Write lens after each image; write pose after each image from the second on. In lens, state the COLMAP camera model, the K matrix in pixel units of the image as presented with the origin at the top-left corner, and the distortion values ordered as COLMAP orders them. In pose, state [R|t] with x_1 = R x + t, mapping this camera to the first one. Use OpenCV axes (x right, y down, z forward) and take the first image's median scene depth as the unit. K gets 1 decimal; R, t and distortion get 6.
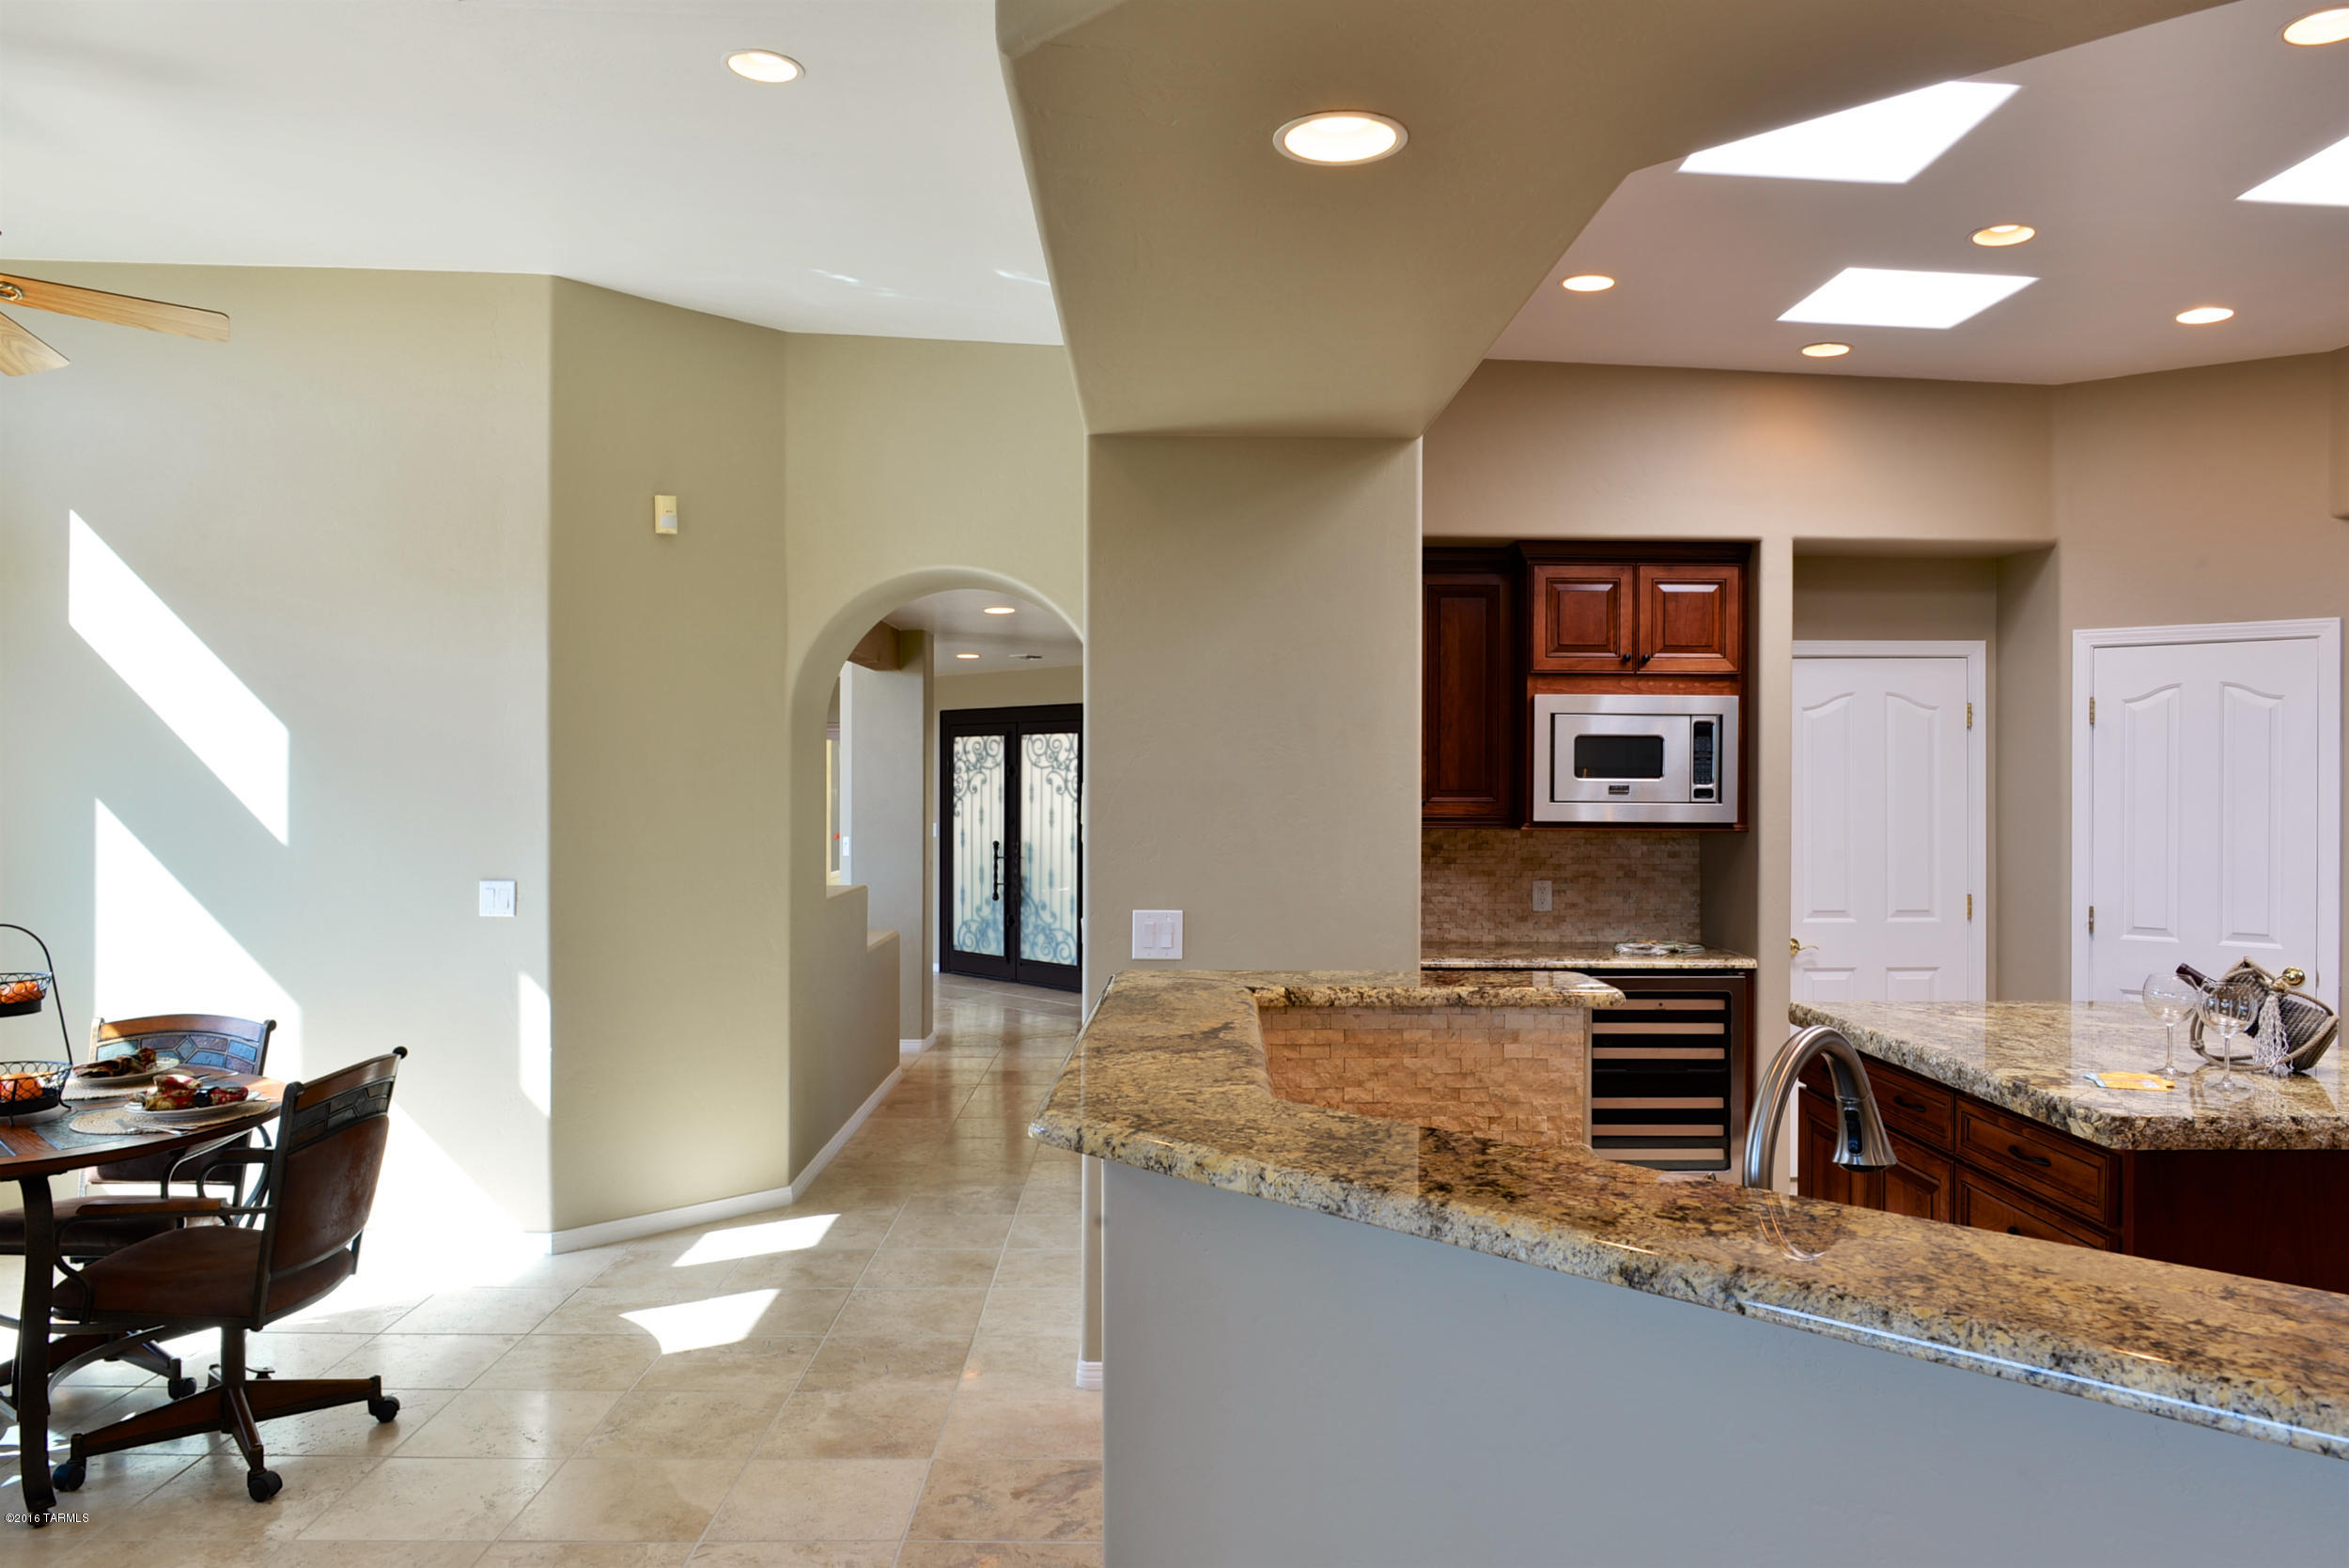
lens RADIAL K [[1615.3, 0, 1180.2], [0, 1615.3, 784.4], [0, 0, 1]] dist [-0.014880, -0.004486]
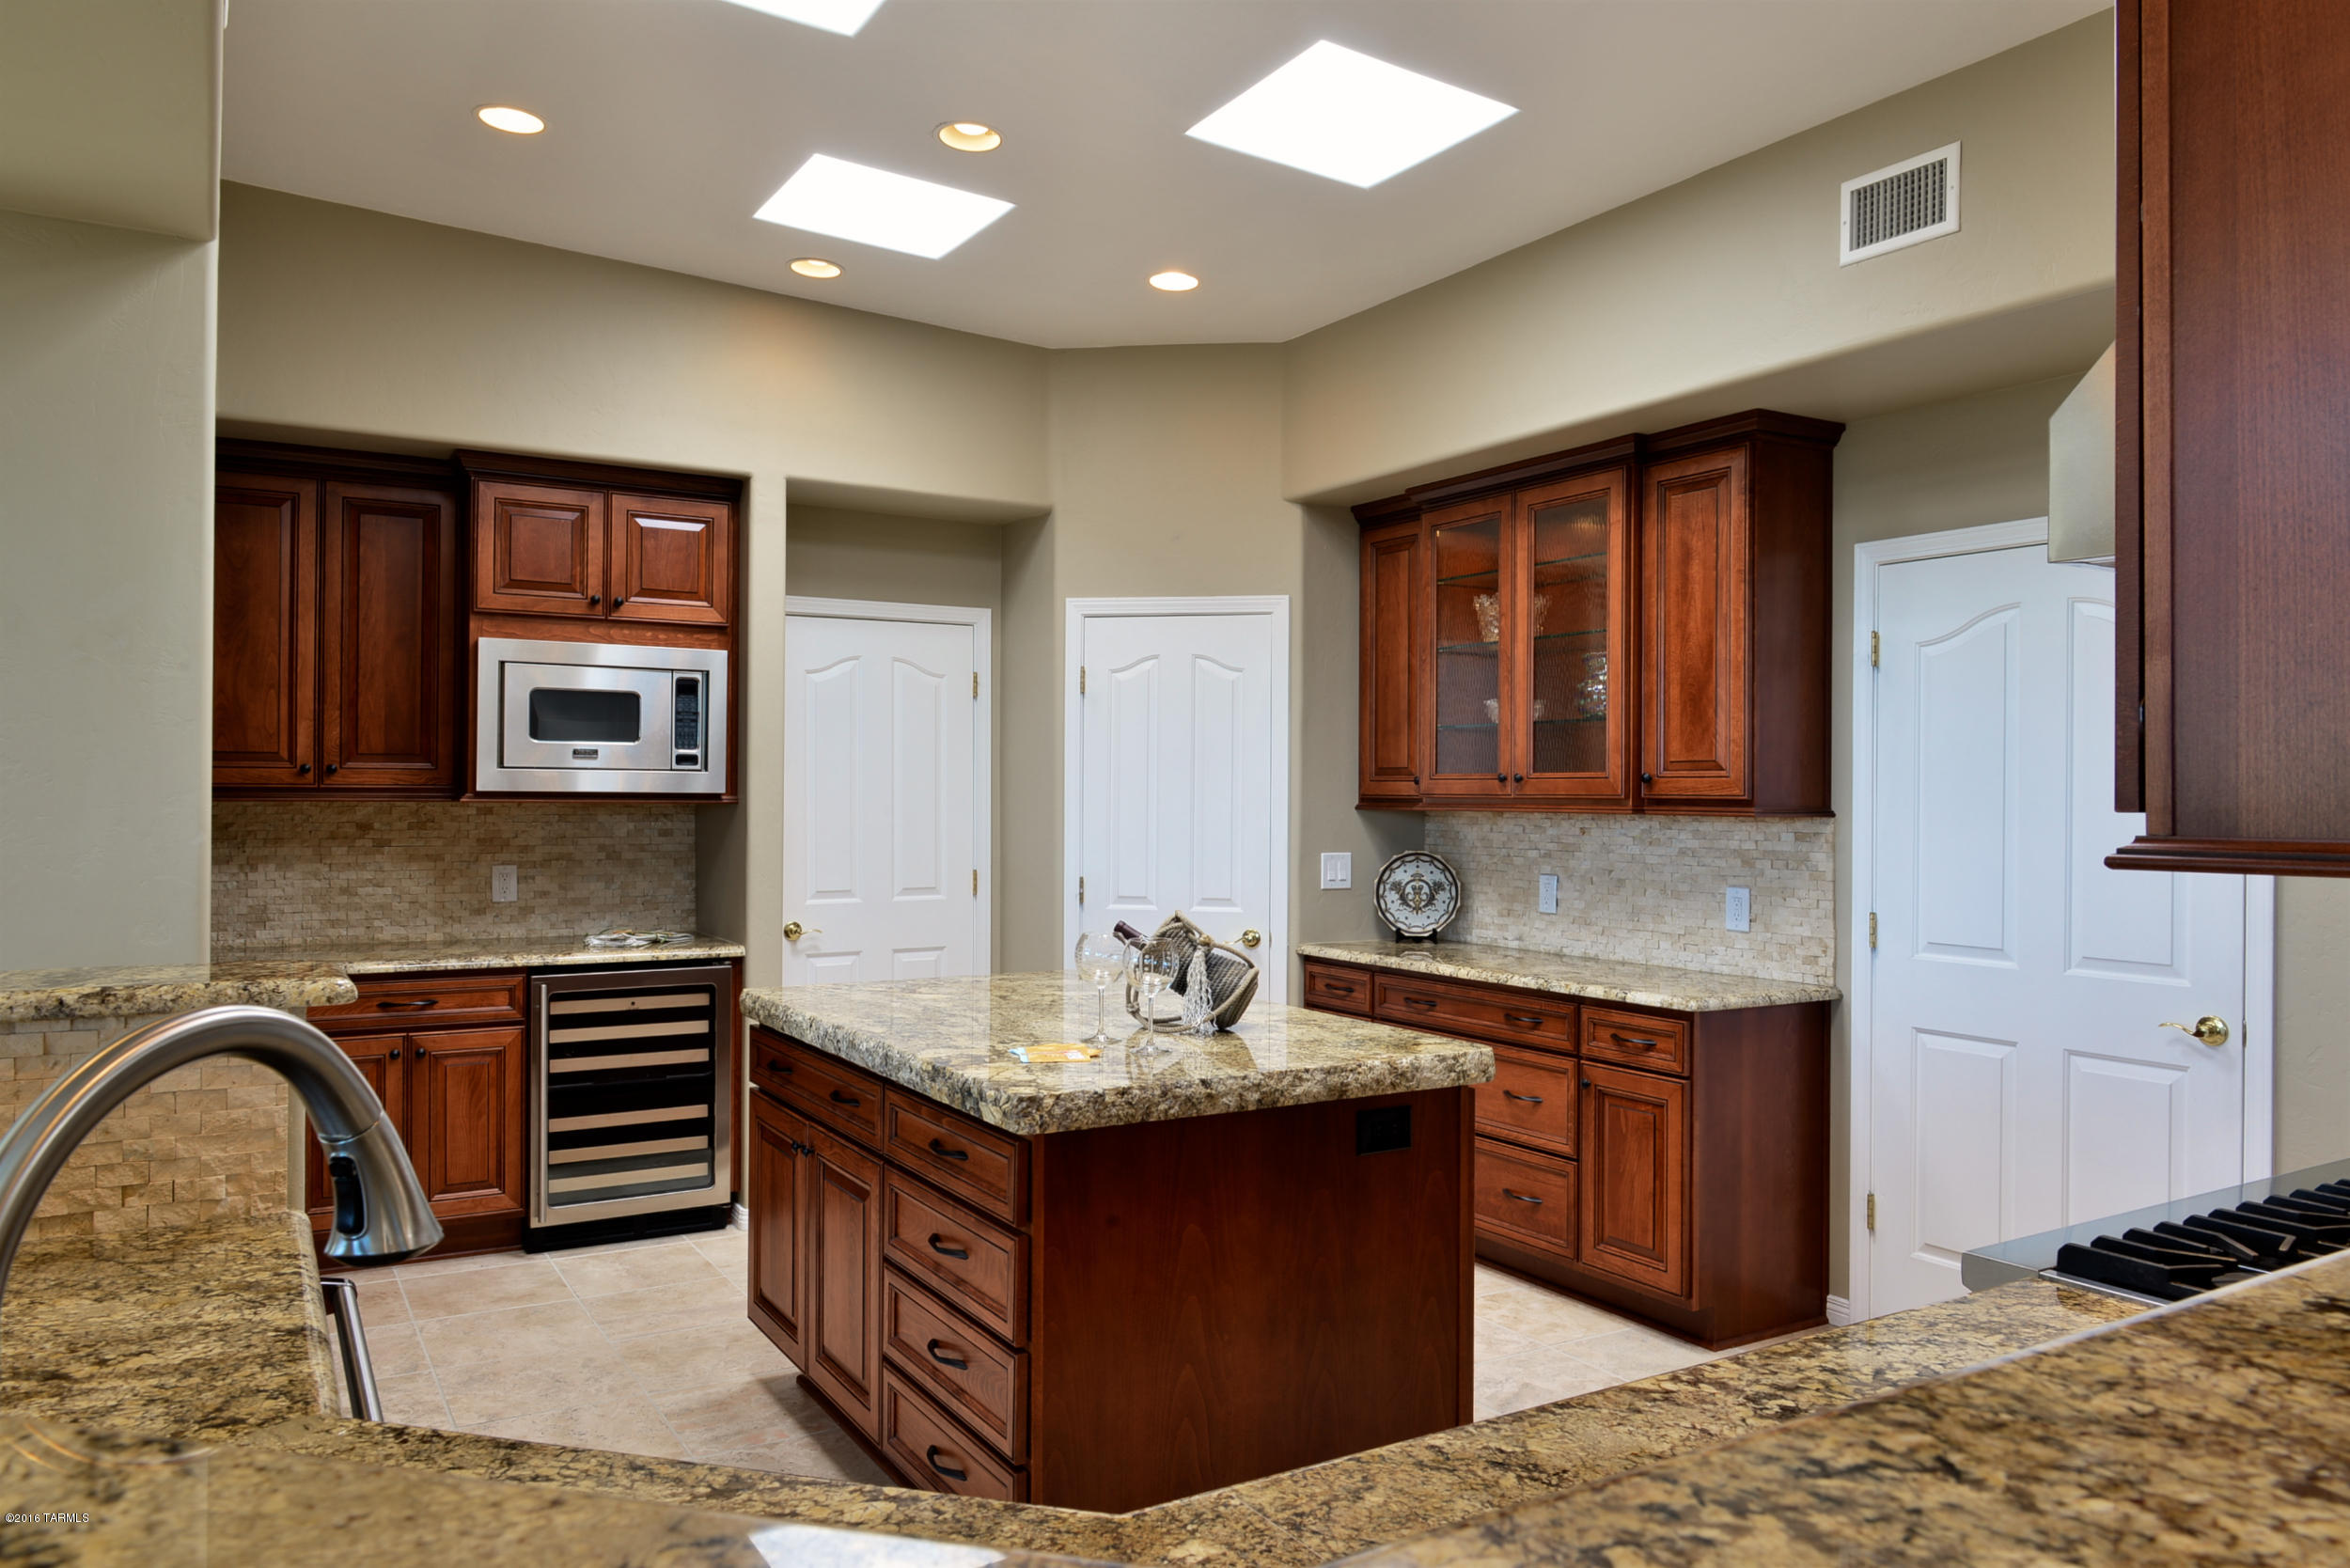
lens RADIAL K [[1616.1, 0, 1169.1], [0, 1616.1, 786.0], [0, 0, 1]] dist [-0.014880, -0.004486]
pose [[0.863145, 0.002569, 0.504949, 0.109277], [-0.001404, 0.999995, -0.002689, 0.022177], [-0.504954, 0.001612, 0.863145, 0.110762]]
